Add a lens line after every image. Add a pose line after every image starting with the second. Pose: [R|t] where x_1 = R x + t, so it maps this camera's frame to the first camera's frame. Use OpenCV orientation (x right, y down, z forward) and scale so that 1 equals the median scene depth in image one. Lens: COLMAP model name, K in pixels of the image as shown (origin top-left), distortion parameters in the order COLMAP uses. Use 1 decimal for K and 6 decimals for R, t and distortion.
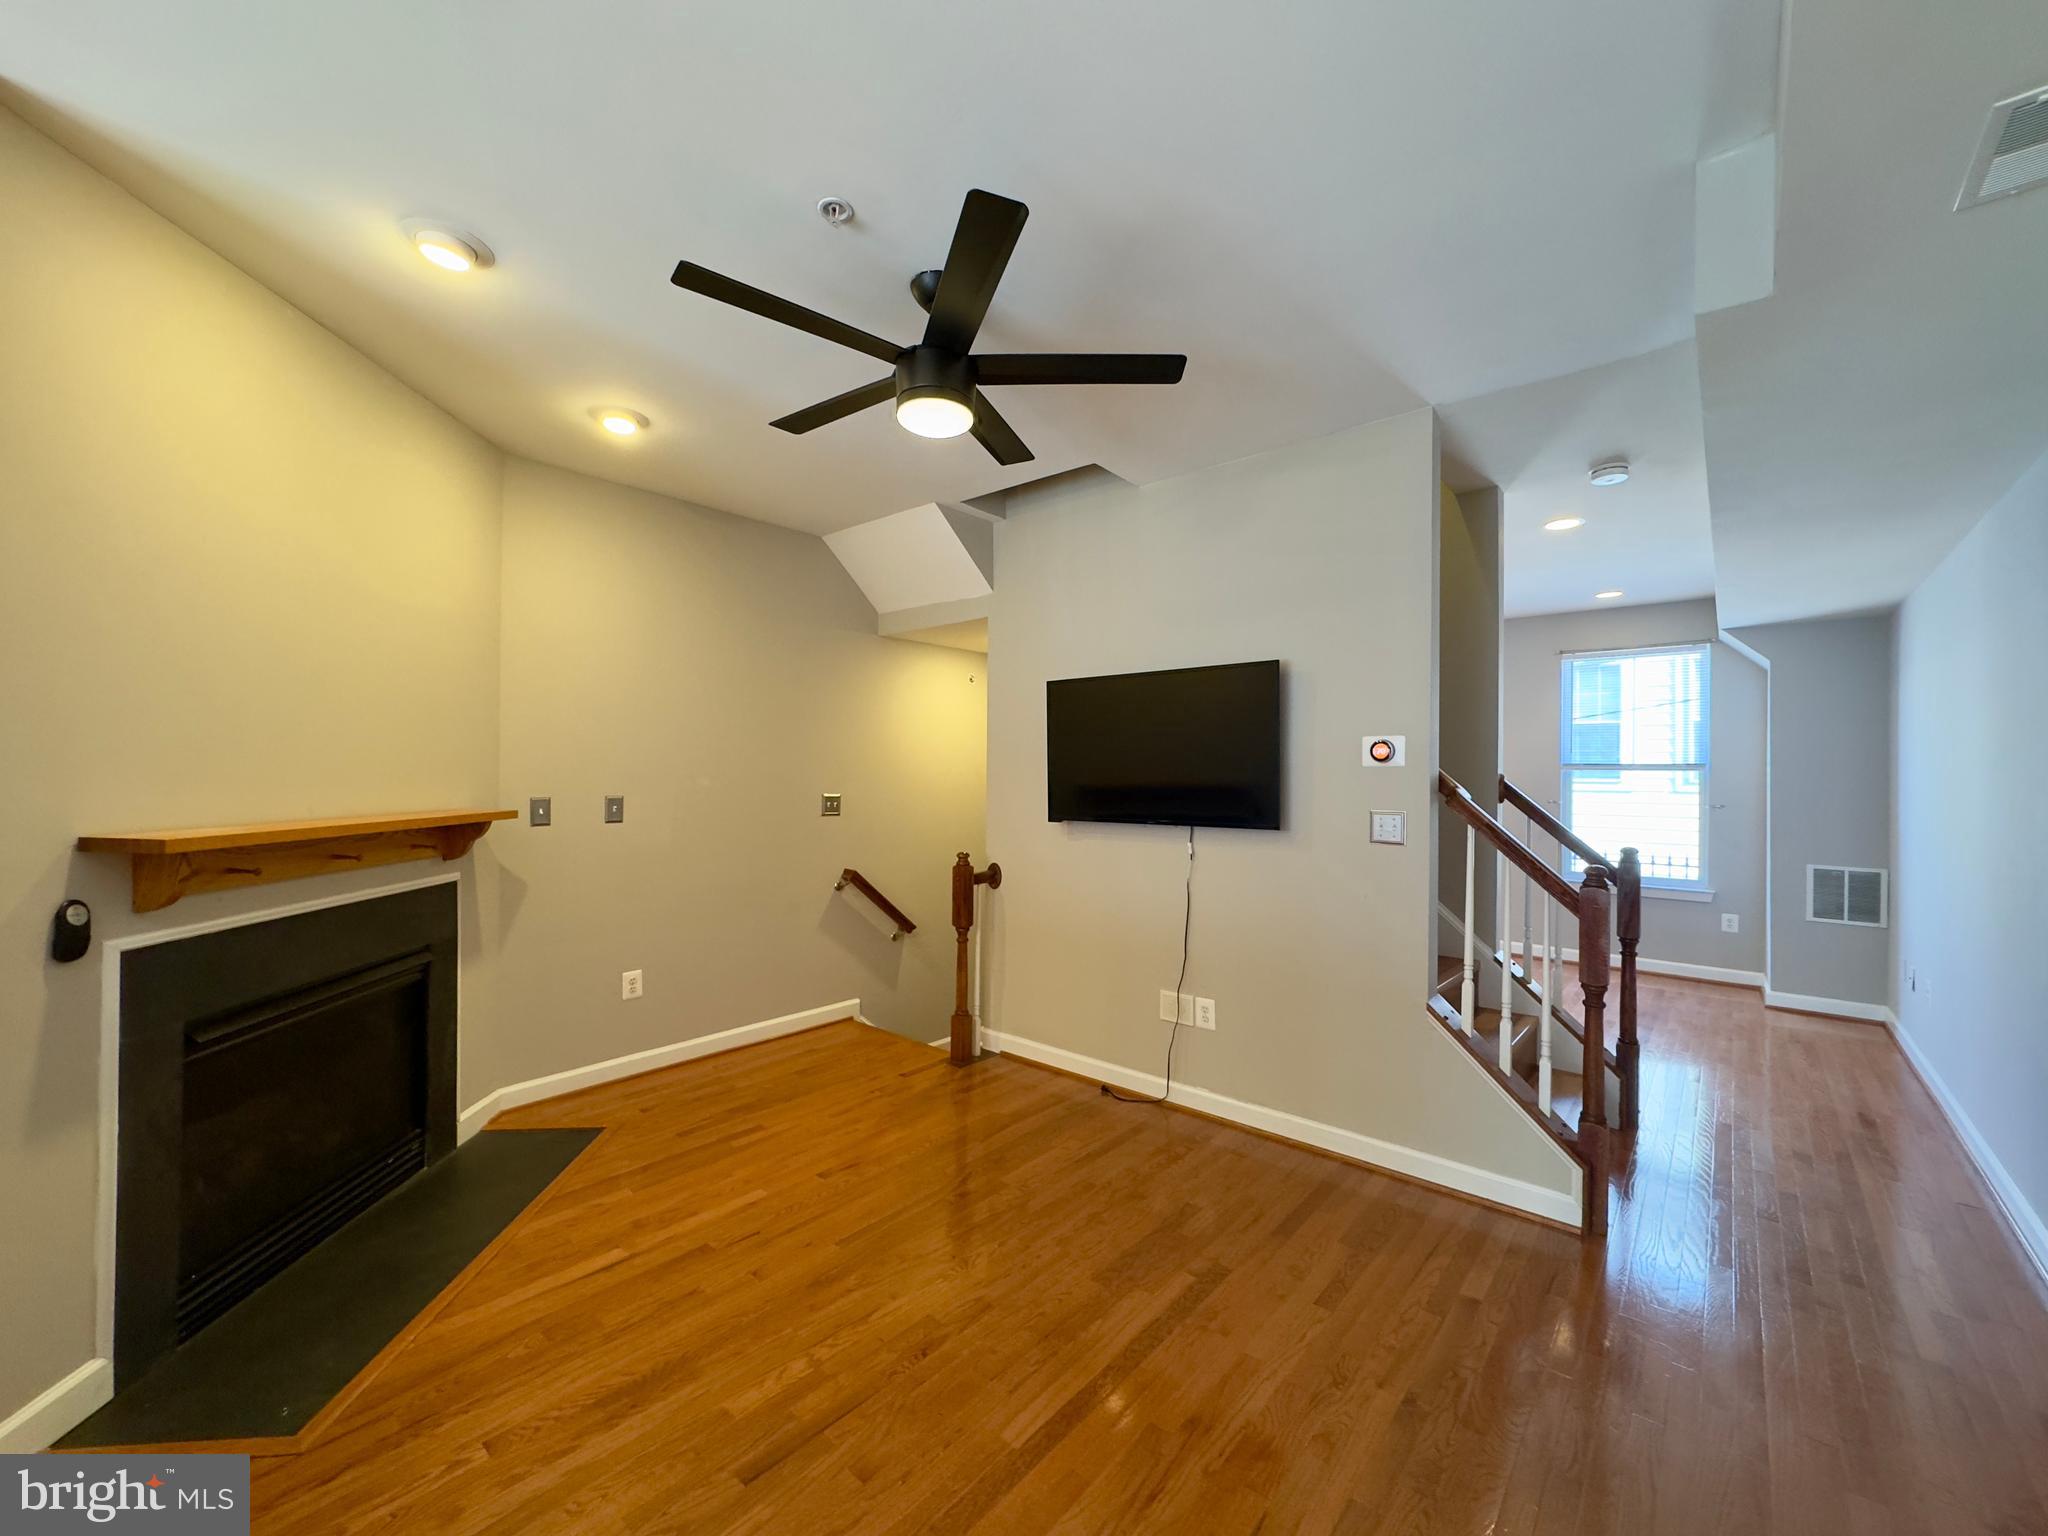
lens RADIAL K [[816.4, 0, 1021.1], [0, 816.4, 774.3], [0, 0, 1]] dist [-0.000211, -0.000518]
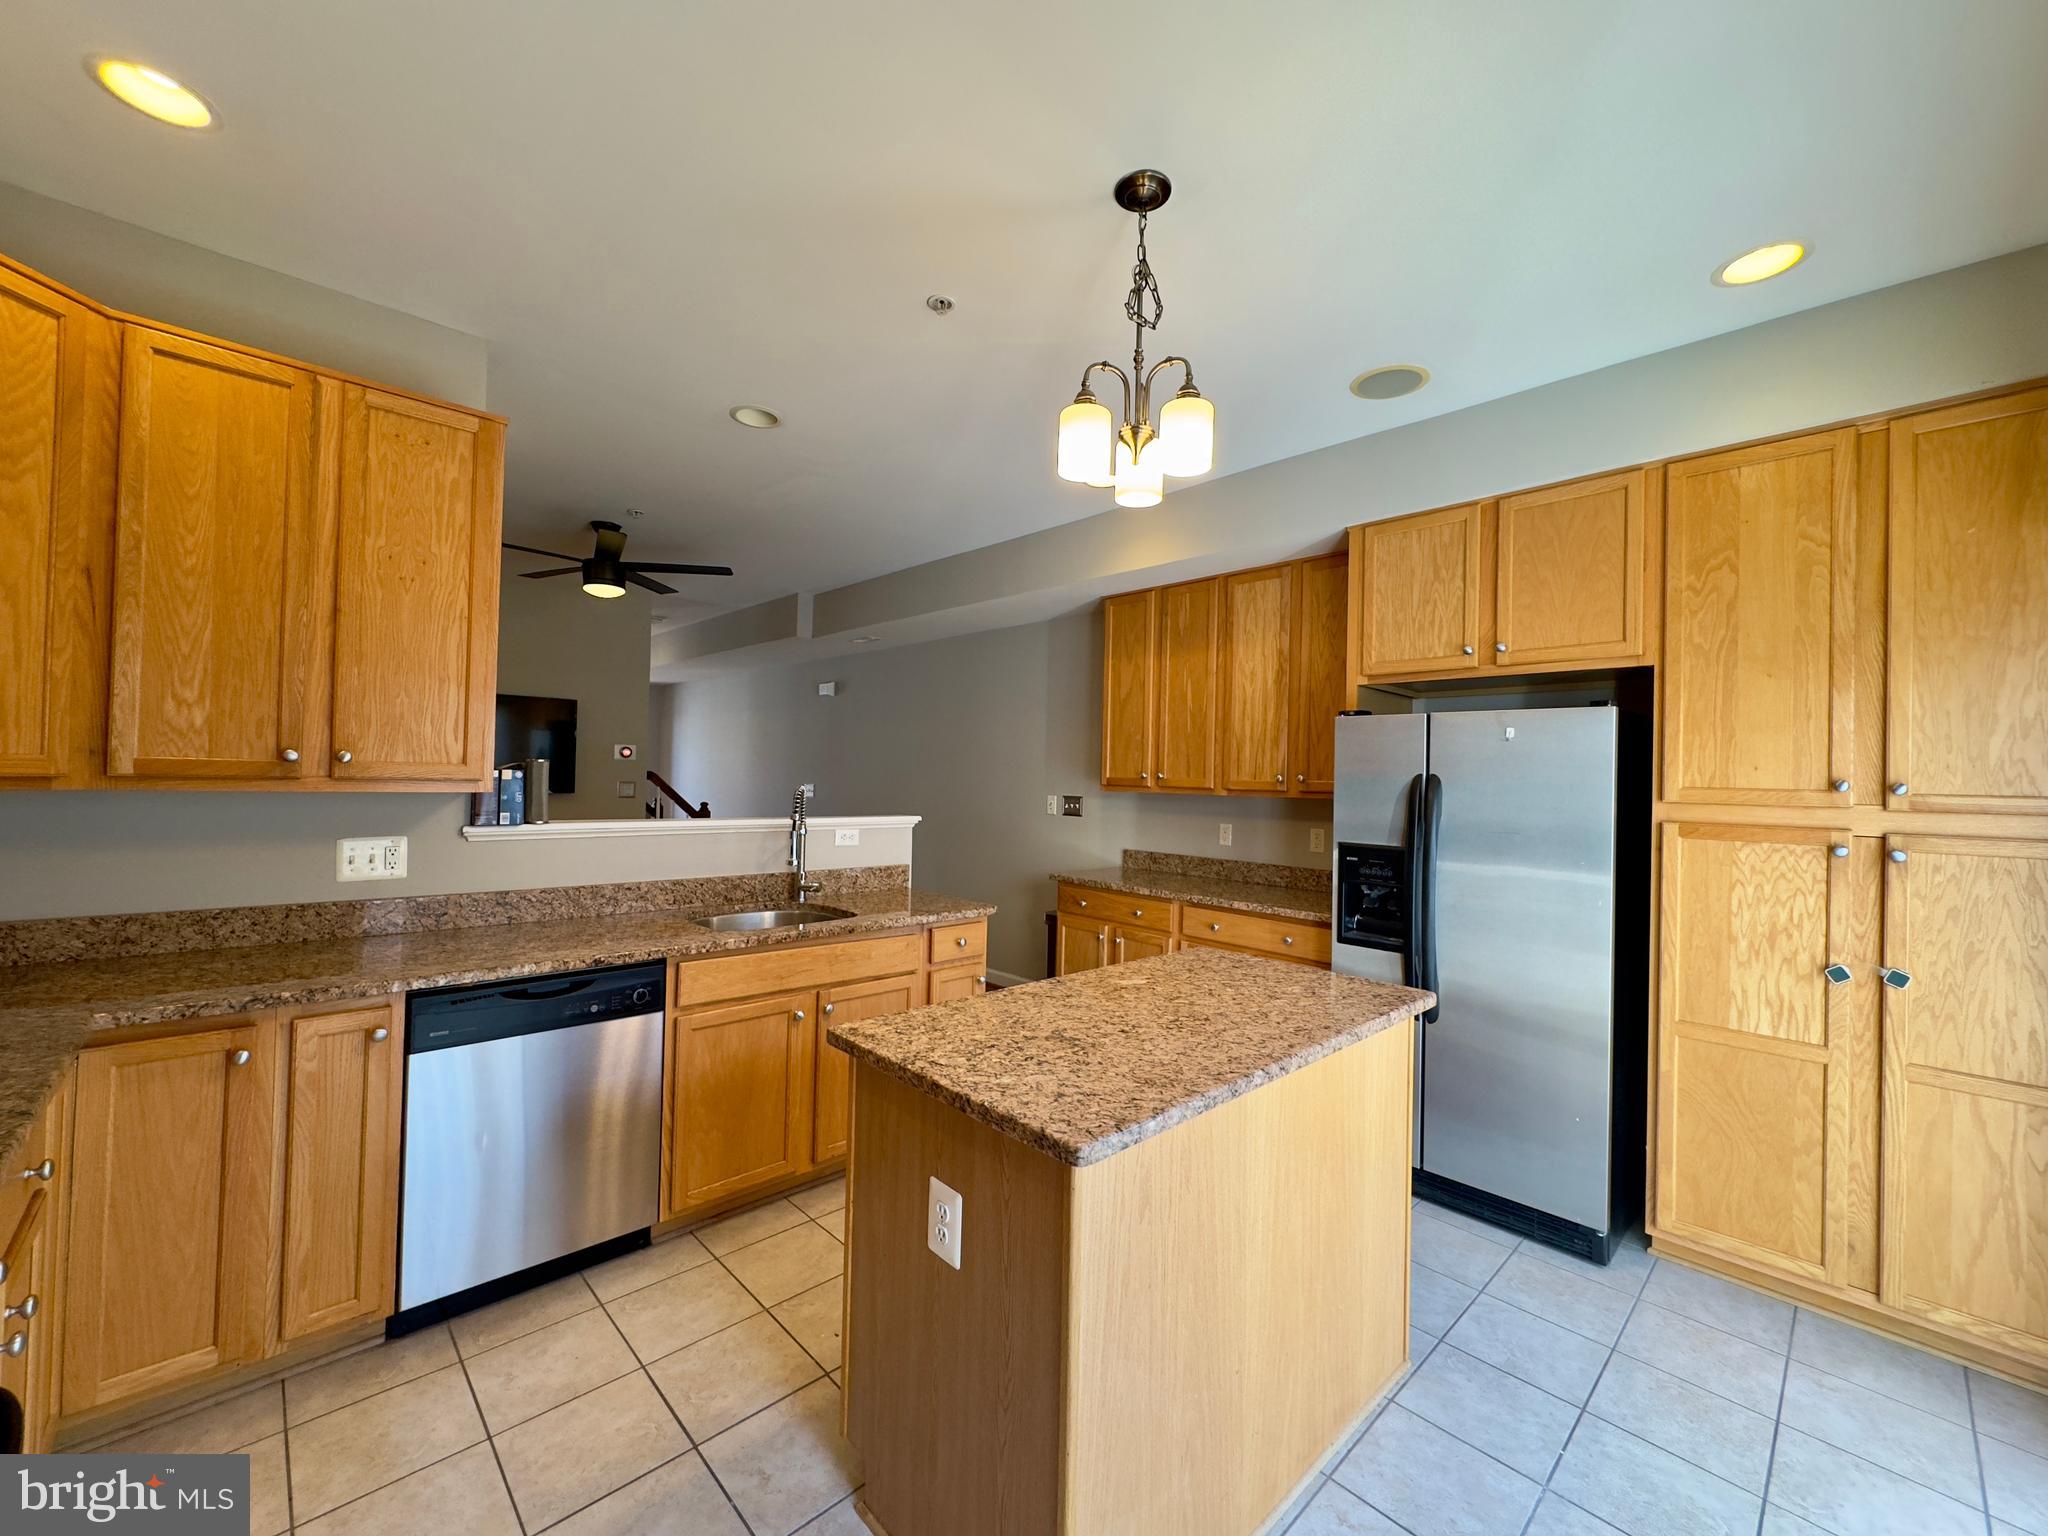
lens RADIAL K [[808.7, 0, 1024.0], [0, 808.7, 768.0], [0, 0, 1]] dist [0.012705, 0.000084]
pose [[0.085108, 0.004912, 0.996360, -0.508953], [-0.029051, 0.999575, -0.002446, -0.004561], [-0.995948, -0.028737, 0.085215, -0.058637]]
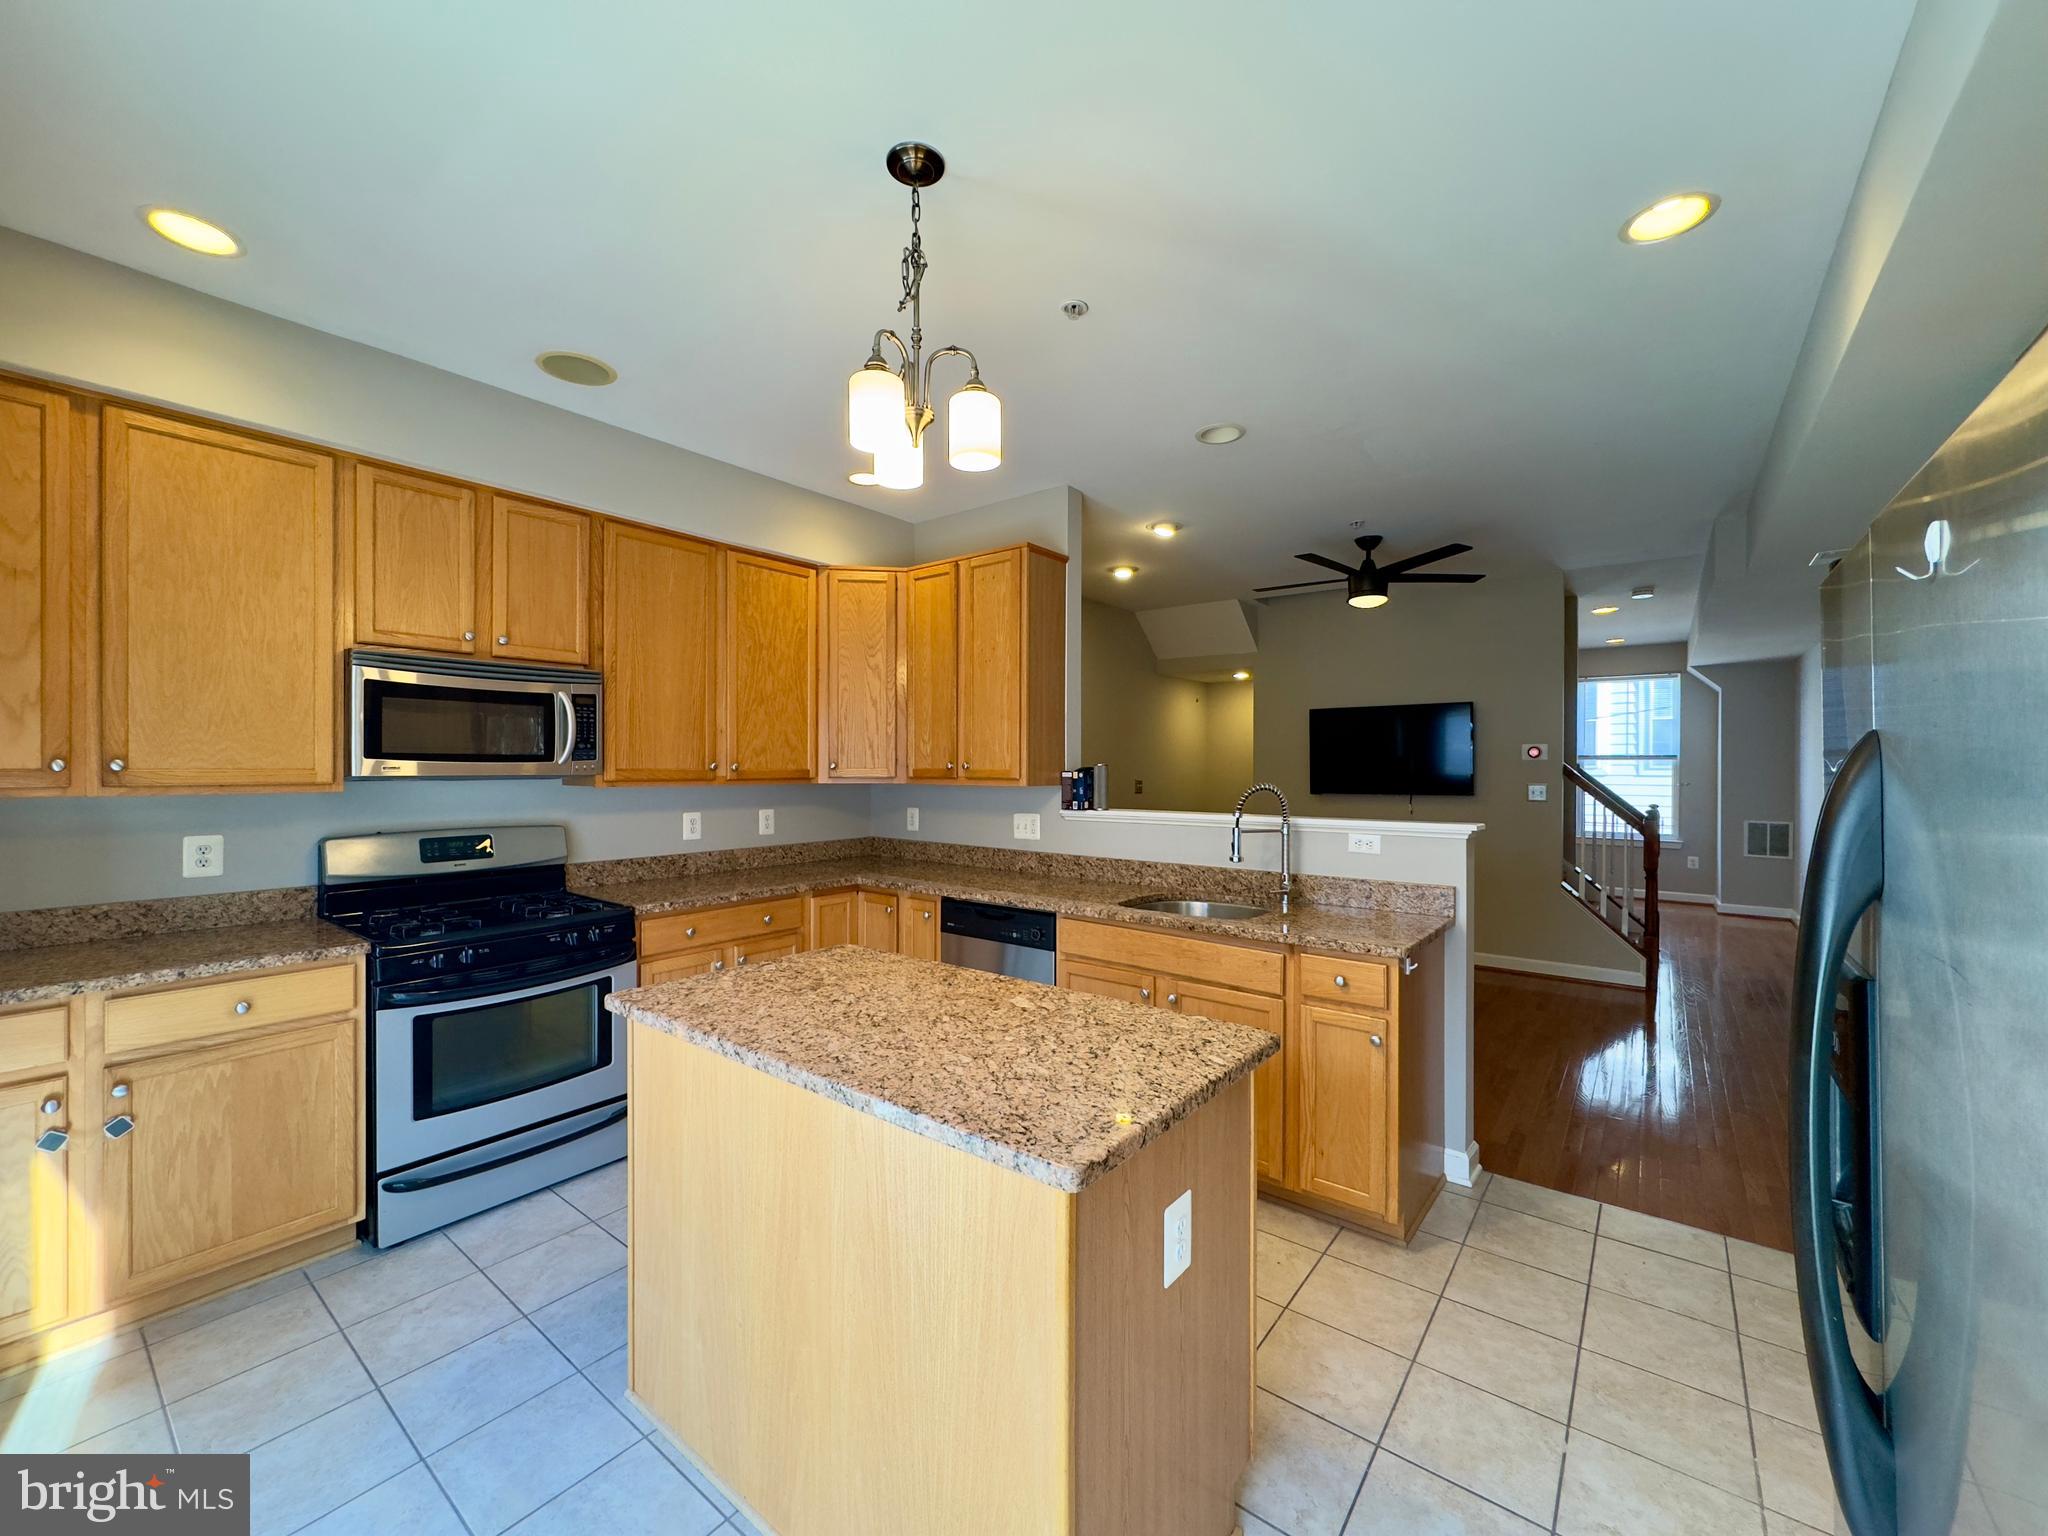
lens RADIAL K [[816.4, 0, 1021.1], [0, 816.4, 774.3], [0, 0, 1]] dist [-0.000211, -0.000518]
pose [[0.998621, -0.008702, 0.051776, -0.280959], [0.008142, 0.999906, 0.011014, -0.002693], [-0.051867, -0.010578, 0.998598, -0.273988]]
